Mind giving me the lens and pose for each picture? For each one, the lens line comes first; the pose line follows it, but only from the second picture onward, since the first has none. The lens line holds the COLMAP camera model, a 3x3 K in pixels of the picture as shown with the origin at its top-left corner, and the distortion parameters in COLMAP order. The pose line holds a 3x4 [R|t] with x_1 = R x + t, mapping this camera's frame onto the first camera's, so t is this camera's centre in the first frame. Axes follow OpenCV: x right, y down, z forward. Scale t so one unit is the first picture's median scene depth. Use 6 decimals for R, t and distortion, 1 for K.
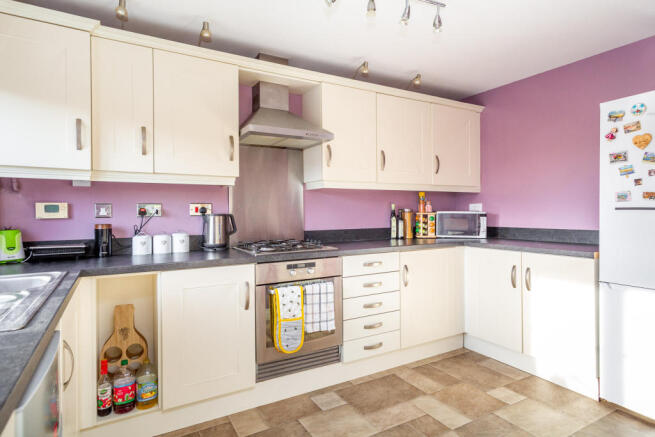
lens RADIAL K [[368.9, 0, 325.3], [0, 368.9, 217.0], [0, 0, 1]] dist [0.005003, 0.004891]
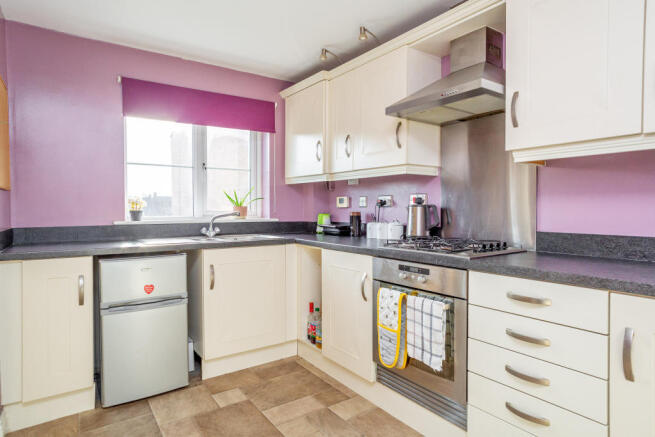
lens RADIAL K [[368.9, 0, 325.0], [0, 368.9, 216.1], [0, 0, 1]] dist [0.005003, 0.004891]
pose [[0.095332, 0.031668, -0.994942, 0.723117], [-0.014726, 0.999429, 0.030400, -0.004149], [0.995337, 0.011754, 0.095744, 0.757169]]
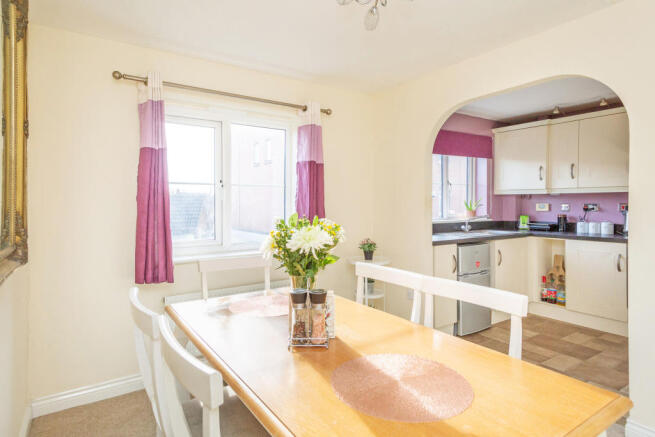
lens RADIAL K [[368.9, 0, 336.5], [0, 368.9, 202.0], [0, 0, 1]] dist [0.005003, 0.004891]
pose [[0.094896, -0.000017, -0.995487, 1.215856], [-0.016159, 0.999868, -0.001557, -0.024651], [0.995356, 0.016233, 0.094883, -0.364124]]
